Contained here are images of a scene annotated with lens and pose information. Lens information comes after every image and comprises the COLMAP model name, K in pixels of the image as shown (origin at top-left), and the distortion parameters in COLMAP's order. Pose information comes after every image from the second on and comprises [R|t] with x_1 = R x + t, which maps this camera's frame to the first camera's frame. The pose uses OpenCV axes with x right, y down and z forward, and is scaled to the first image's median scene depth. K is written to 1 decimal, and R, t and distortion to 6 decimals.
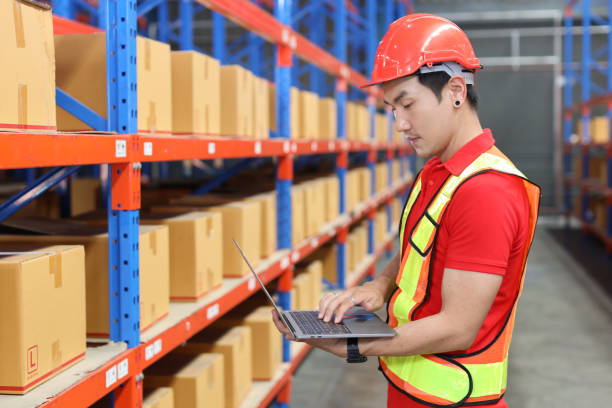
lens RADIAL K [[936.7, 0, 306.0], [0, 936.7, 204.0], [0, 0, 1]] dist [-0.003047, -0.071634]
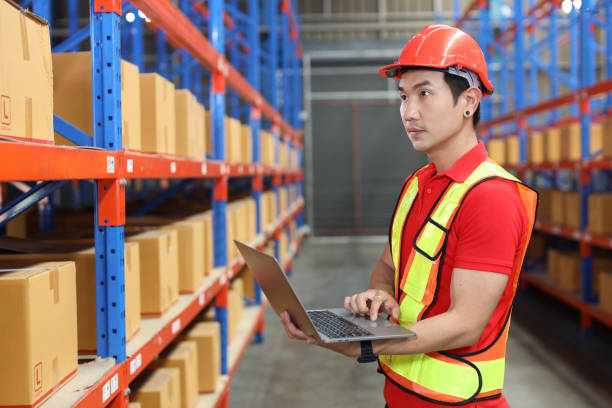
lens RADIAL K [[864.3, 0, 306.0], [0, 864.3, 204.0], [0, 0, 1]] dist [-0.020125, 0.000181]
pose [[0.989518, -0.016200, 0.143496, -0.119896], [0.020479, 0.999387, -0.028391, 0.013718], [-0.142948, 0.031032, 0.989244, 0.049011]]
